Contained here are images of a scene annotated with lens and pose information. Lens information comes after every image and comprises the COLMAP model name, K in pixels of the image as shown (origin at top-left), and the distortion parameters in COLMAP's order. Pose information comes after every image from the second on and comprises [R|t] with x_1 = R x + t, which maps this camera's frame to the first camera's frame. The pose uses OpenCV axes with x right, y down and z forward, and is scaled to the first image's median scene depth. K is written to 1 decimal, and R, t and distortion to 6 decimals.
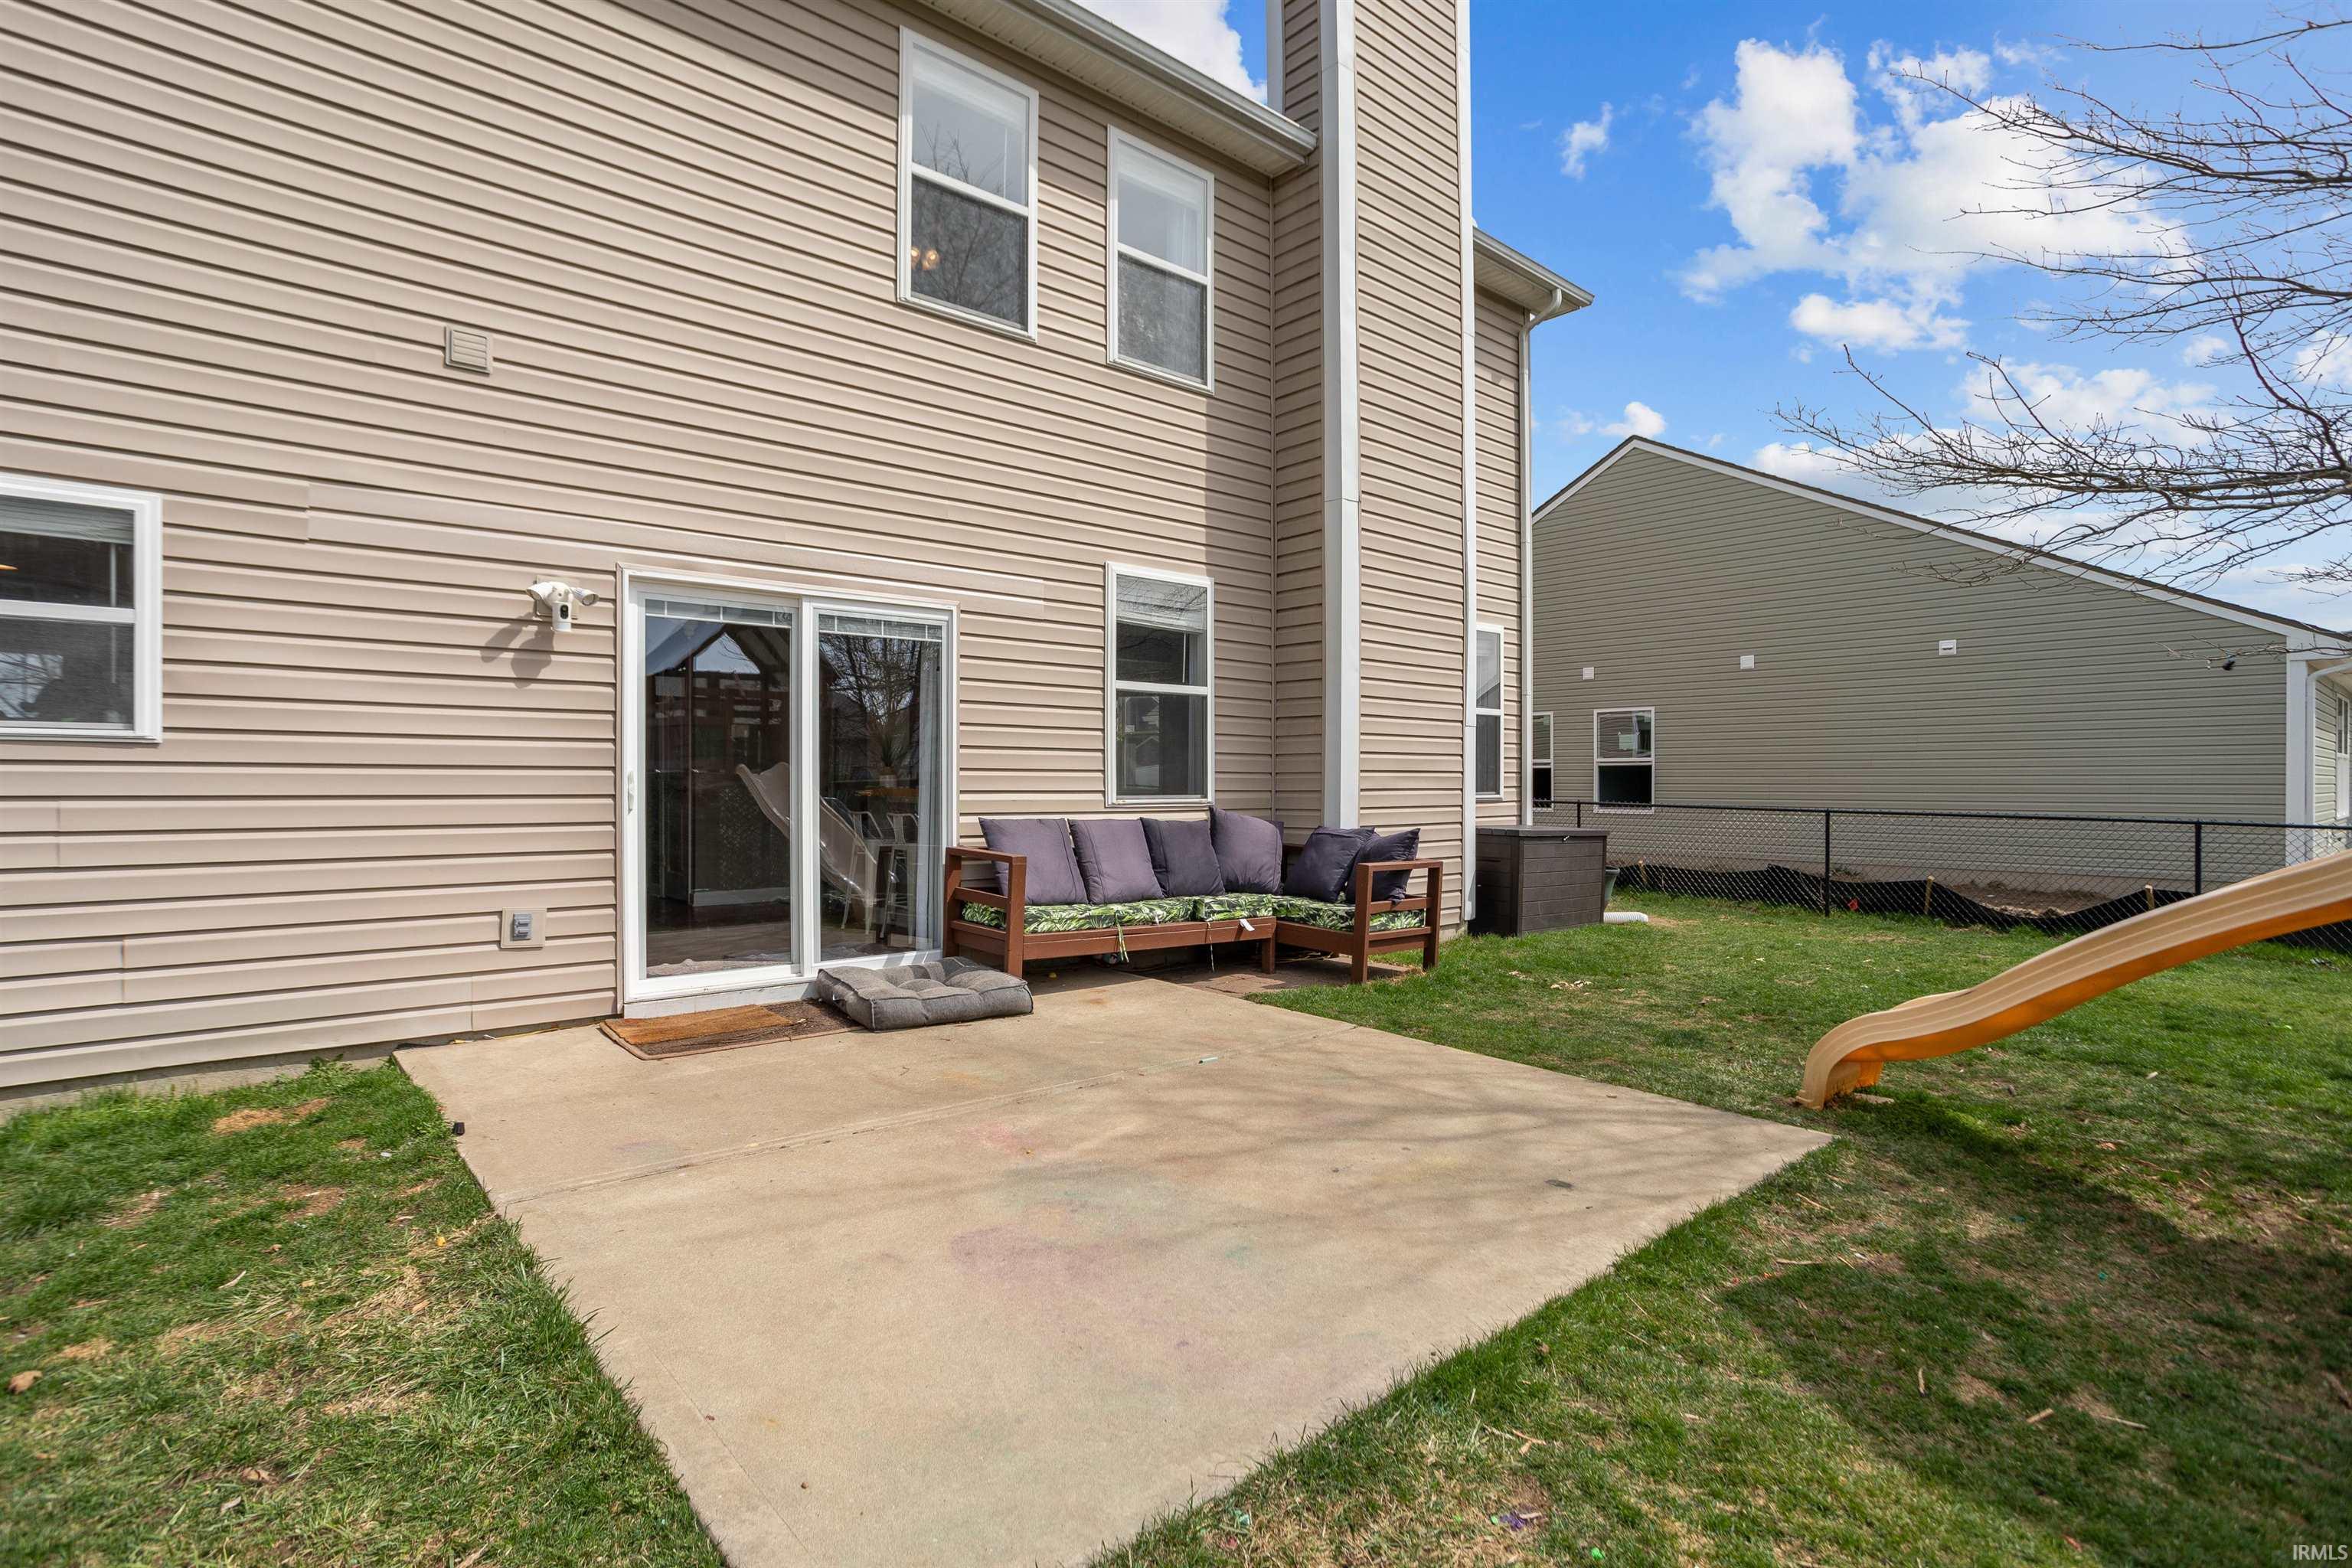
lens RADIAL K [[1122.5, 0, 1176.0], [0, 1122.5, 784.0], [0, 0, 1]] dist [0.000157, -0.000036]
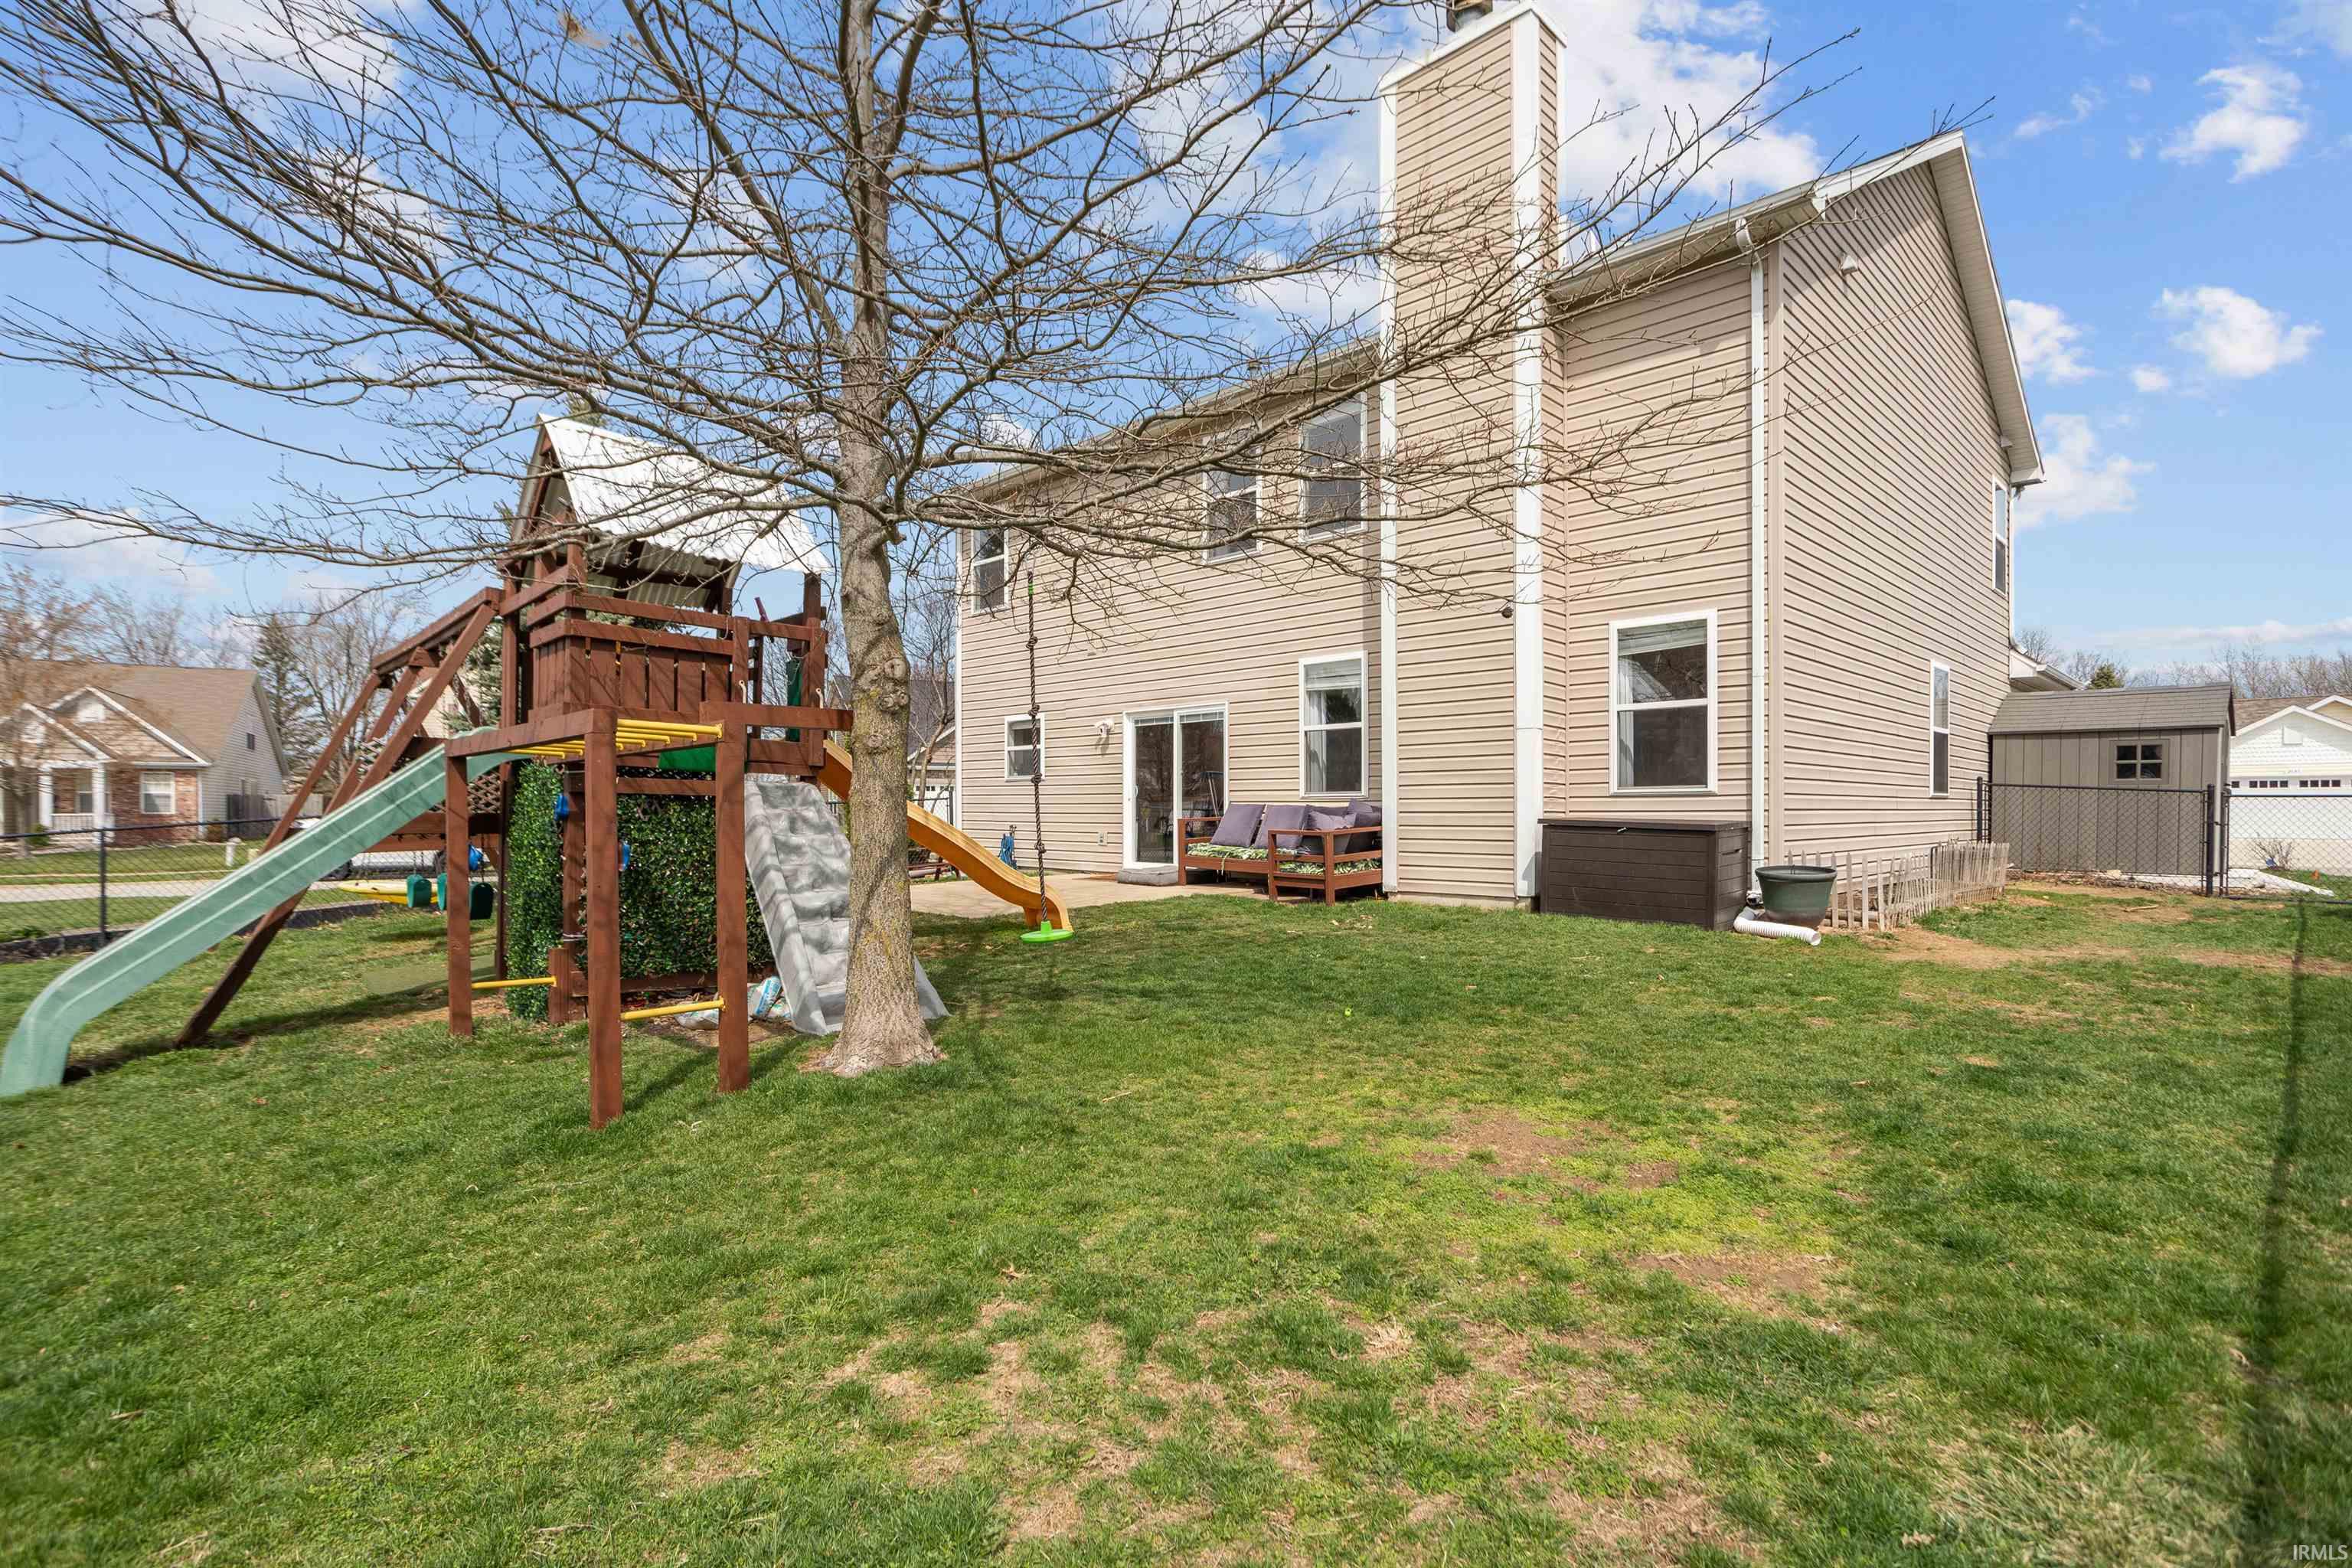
lens RADIAL K [[1122.5, 0, 1176.0], [0, 1122.5, 784.0], [0, 0, 1]] dist [0.000157, -0.000036]
pose [[0.071110, -0.026116, -0.997127, 1.812151], [-0.002217, 0.999651, -0.026341, 0.048368], [0.997466, 0.004084, 0.071027, 0.722866]]
